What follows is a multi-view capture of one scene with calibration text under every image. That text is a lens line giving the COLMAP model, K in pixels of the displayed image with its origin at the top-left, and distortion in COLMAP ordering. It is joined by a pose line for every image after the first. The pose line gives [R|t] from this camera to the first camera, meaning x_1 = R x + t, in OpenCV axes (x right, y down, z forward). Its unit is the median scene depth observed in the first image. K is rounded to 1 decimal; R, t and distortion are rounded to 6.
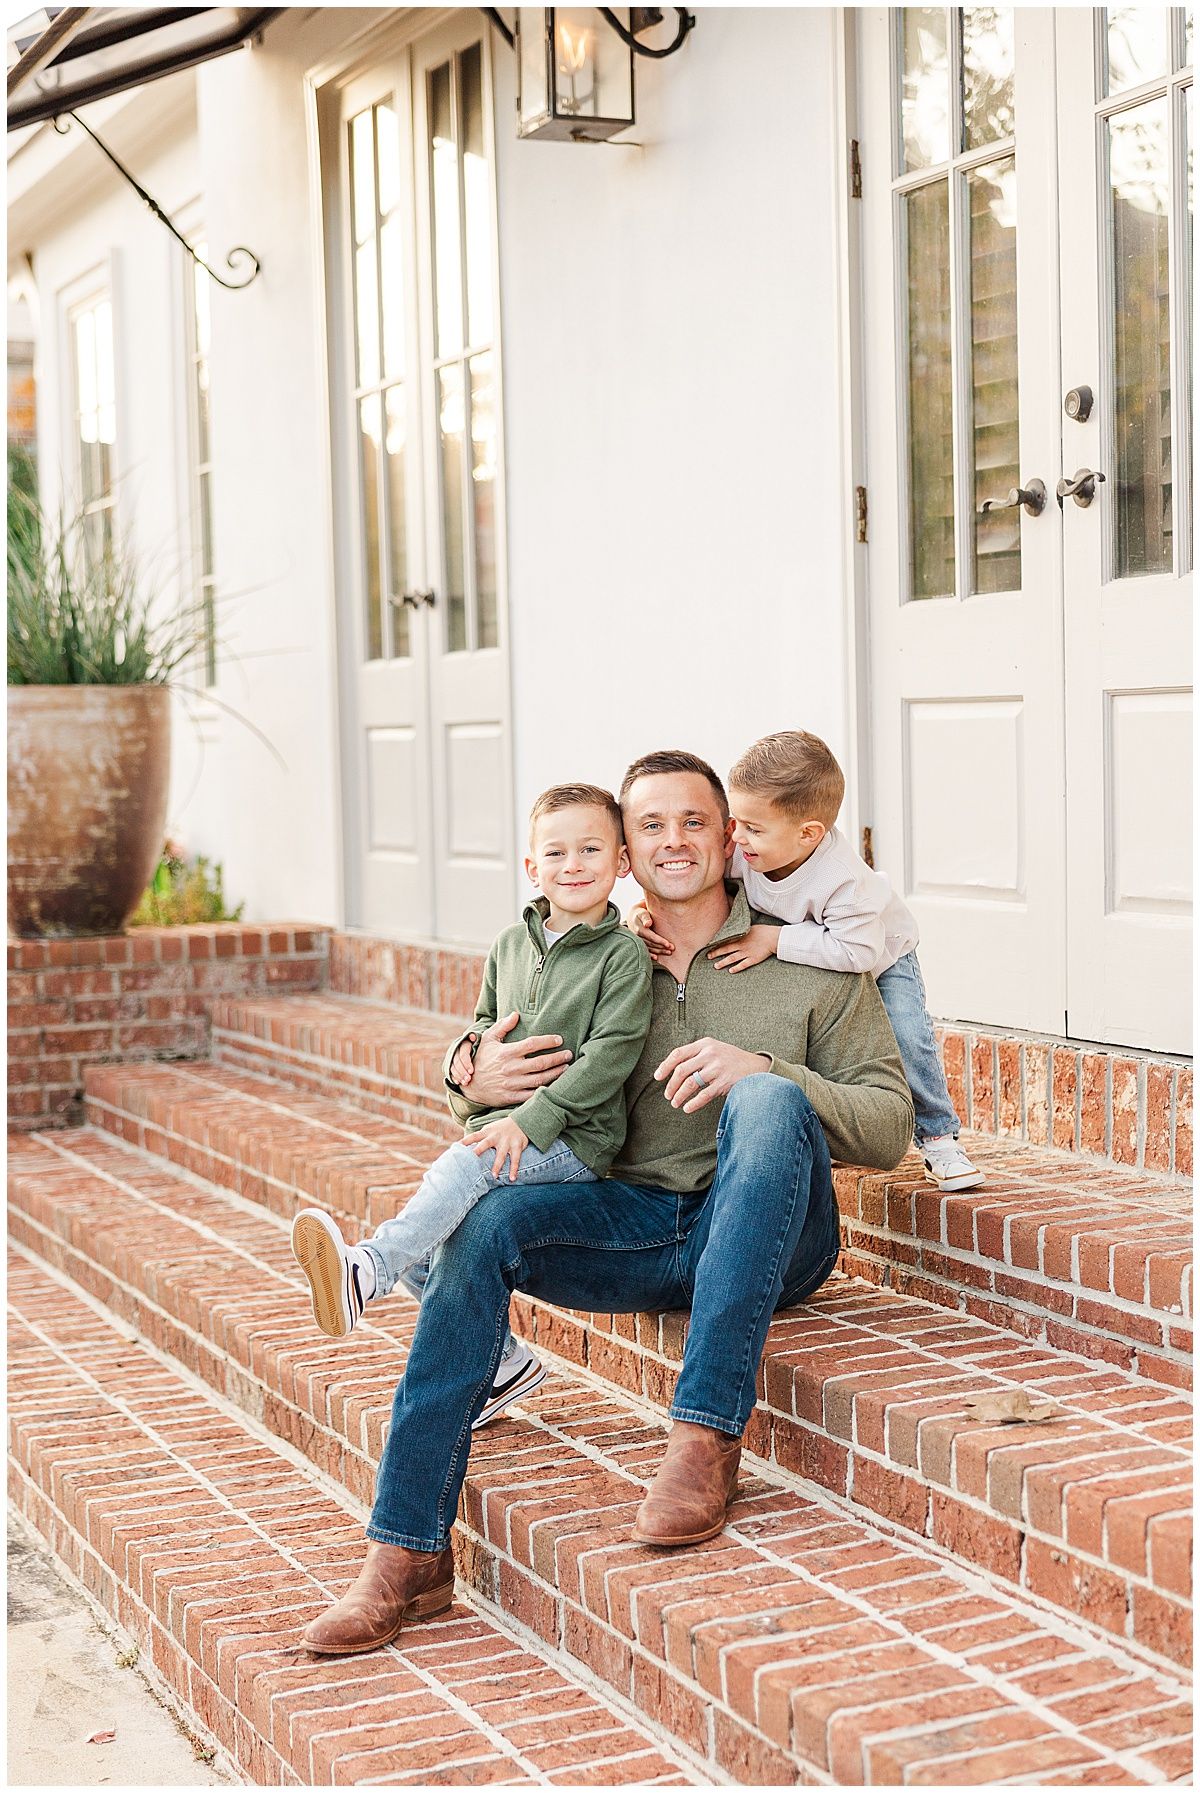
lens RADIAL K [[2477.9, 0, 600.0], [0, 2477.9, 896.5], [0, 0, 1]] dist [0.009049, 0.002248]
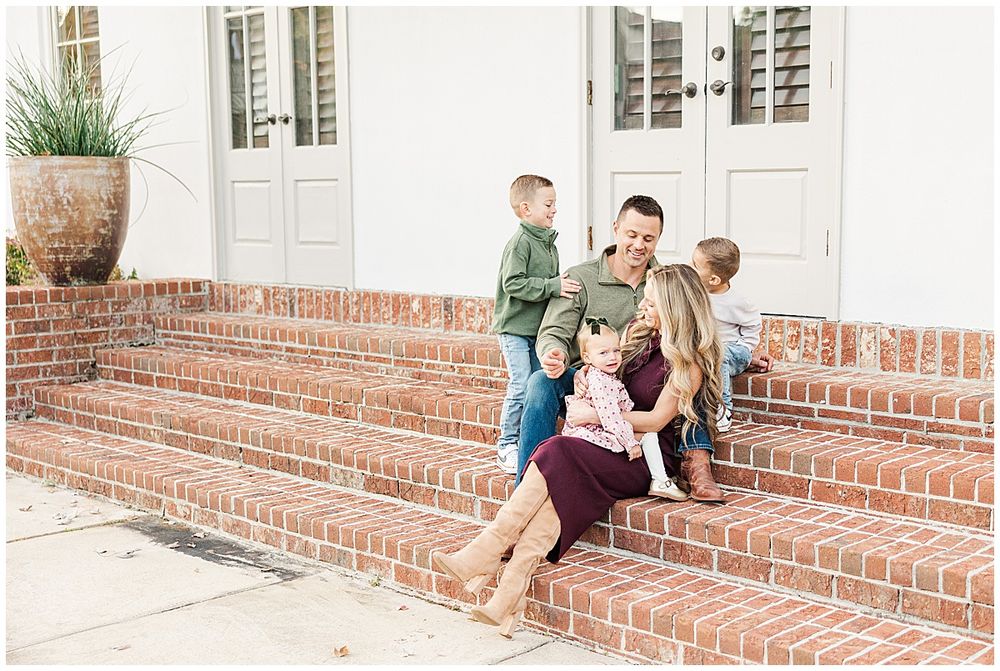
lens RADIAL K [[1302.0, 0, 500.0], [0, 1302.0, 335.5], [0, 0, 1]] dist [0.011342, -0.008865]
pose [[0.933079, -0.020263, 0.359100, -0.328744], [0.006154, 0.999165, 0.040390, 0.019942], [-0.359619, -0.035477, 0.932425, -0.100781]]
